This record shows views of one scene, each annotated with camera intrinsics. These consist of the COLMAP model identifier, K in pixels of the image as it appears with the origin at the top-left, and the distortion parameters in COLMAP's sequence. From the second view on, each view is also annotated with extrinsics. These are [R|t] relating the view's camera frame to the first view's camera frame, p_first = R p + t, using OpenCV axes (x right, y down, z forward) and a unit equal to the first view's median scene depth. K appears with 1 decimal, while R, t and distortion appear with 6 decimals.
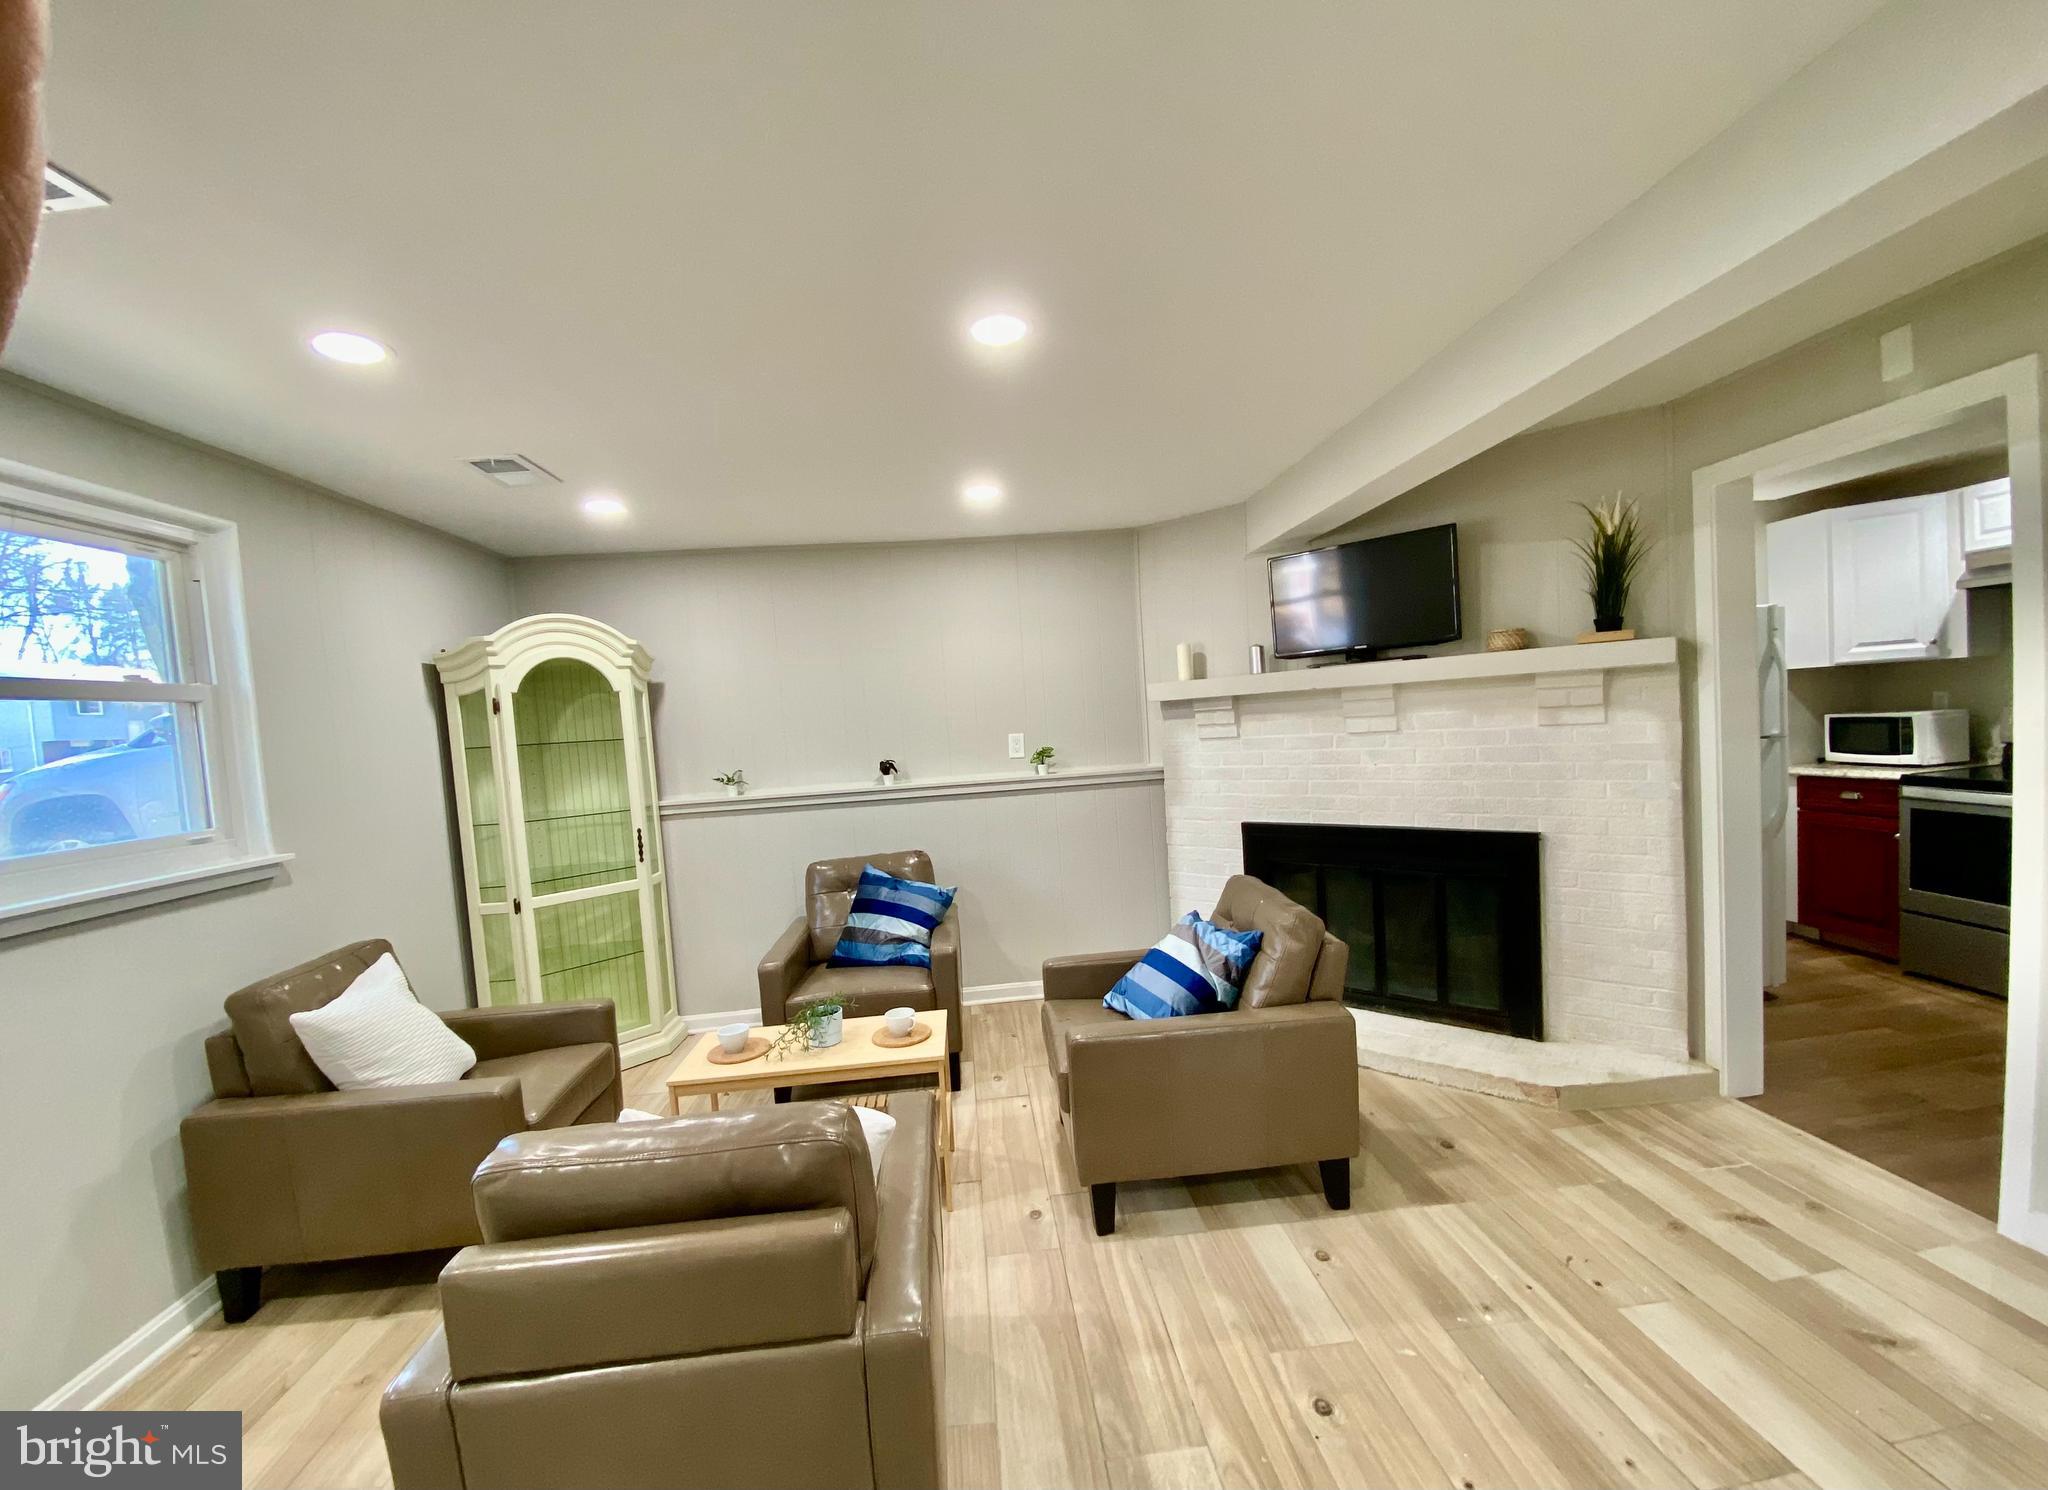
lens RADIAL K [[804.6, 0, 1024.0], [0, 804.6, 745.0], [0, 0, 1]] dist [-0.067569, -0.000021]
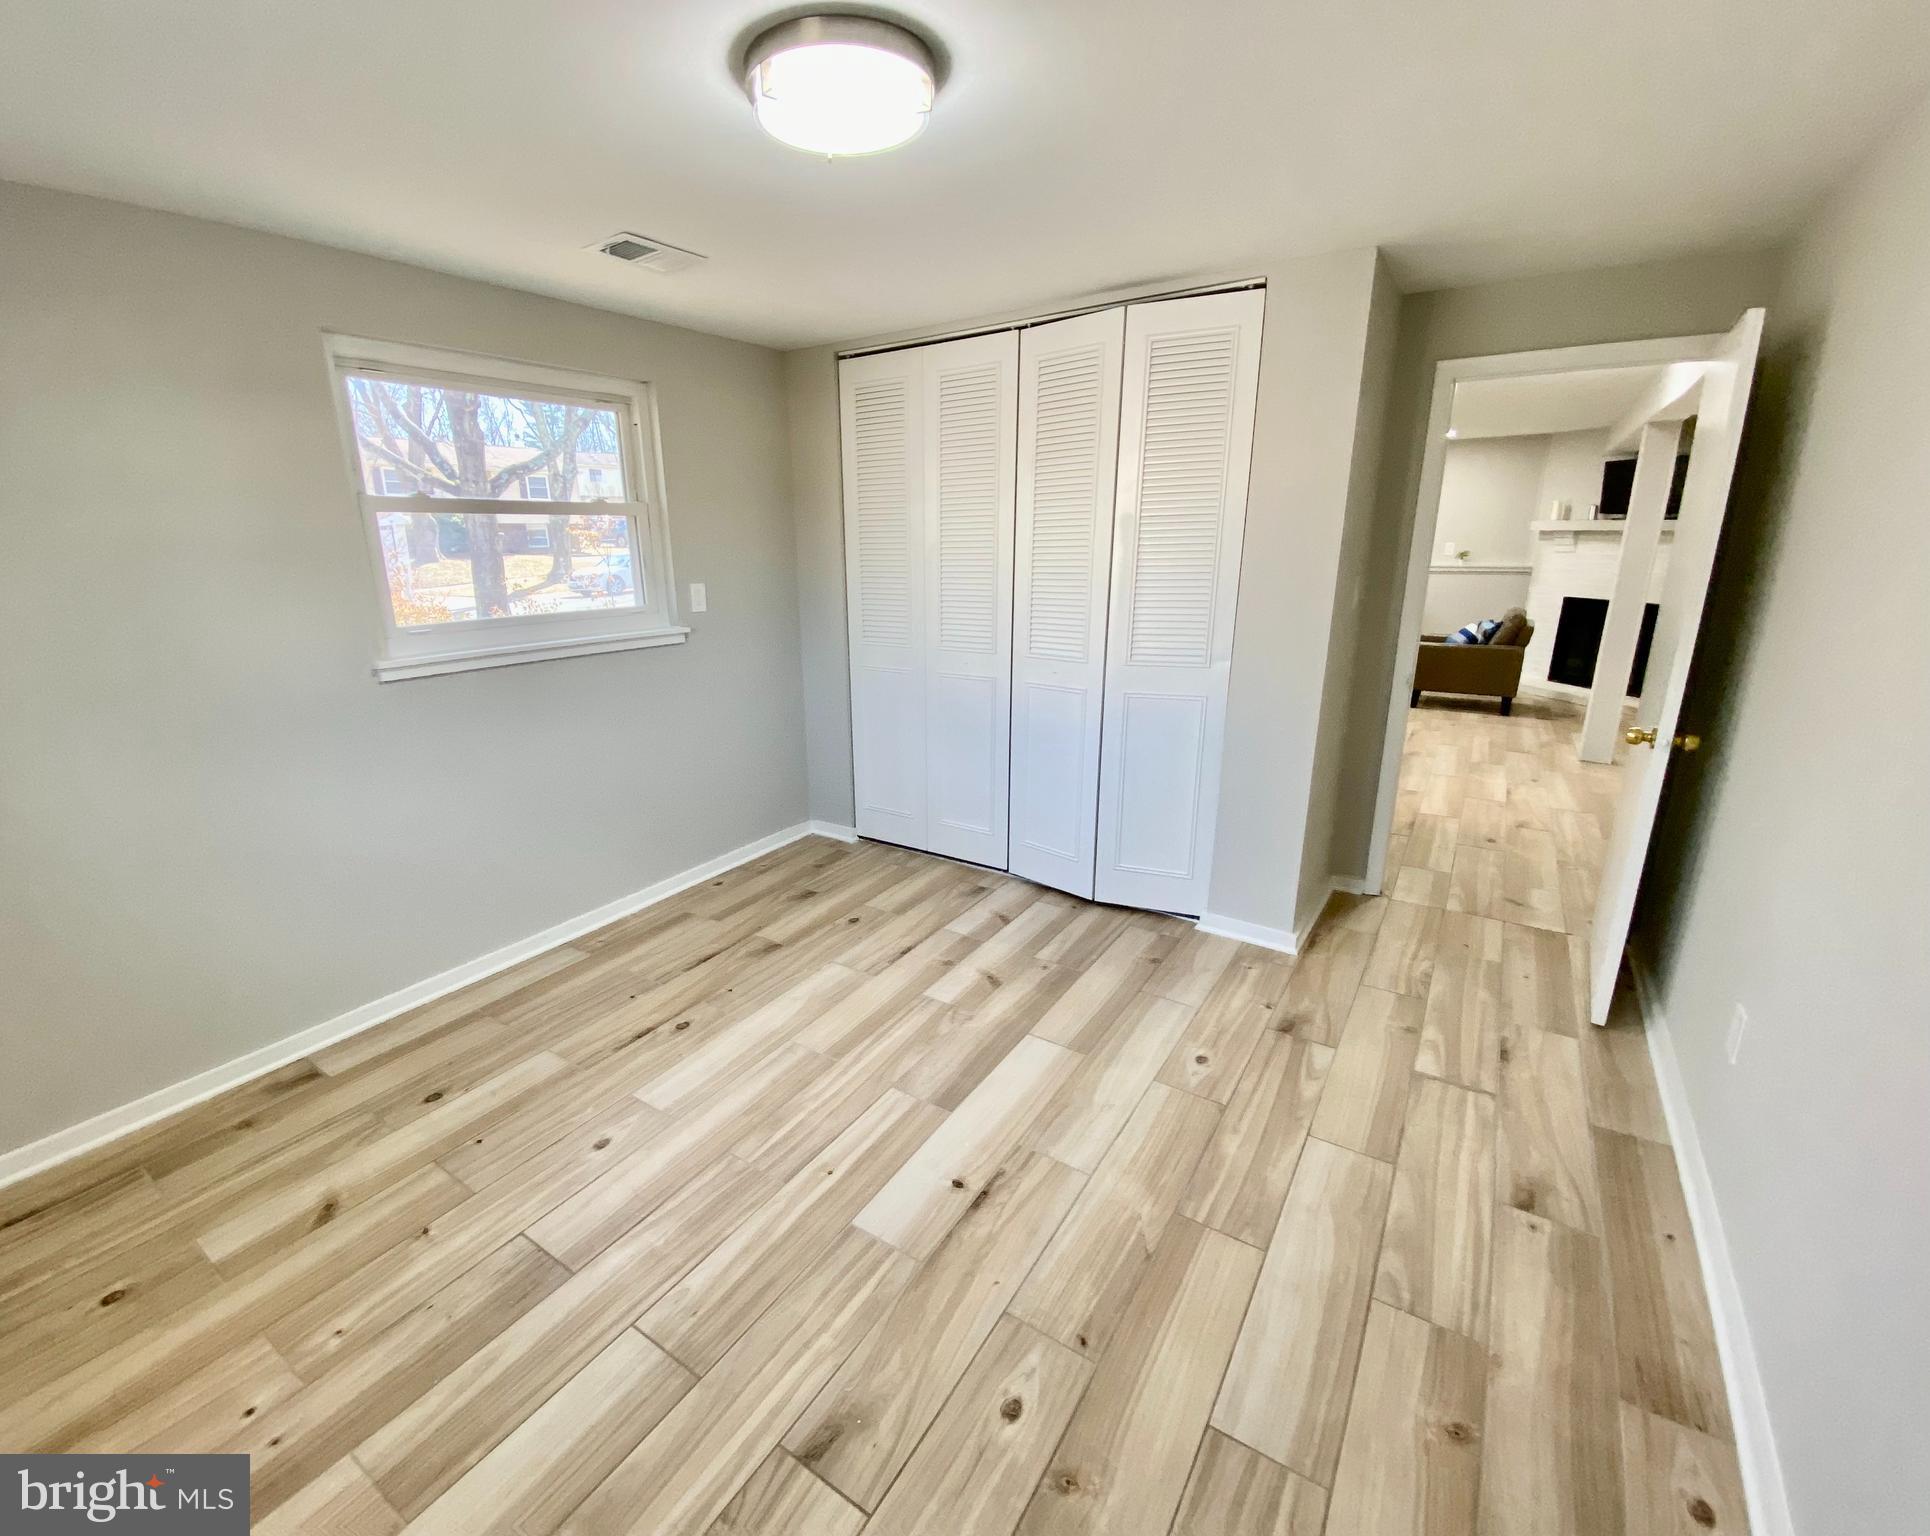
lens RADIAL K [[817.3, 0, 965.0], [0, 817.3, 768.0], [0, 0, 1]] dist [-0.000082, -0.000018]
pose [[0.776672, 0.231570, -0.585795, 0.473694], [-0.069591, 0.955825, 0.285579, 0.031669], [0.626049, -0.181035, 0.758478, -1.813633]]
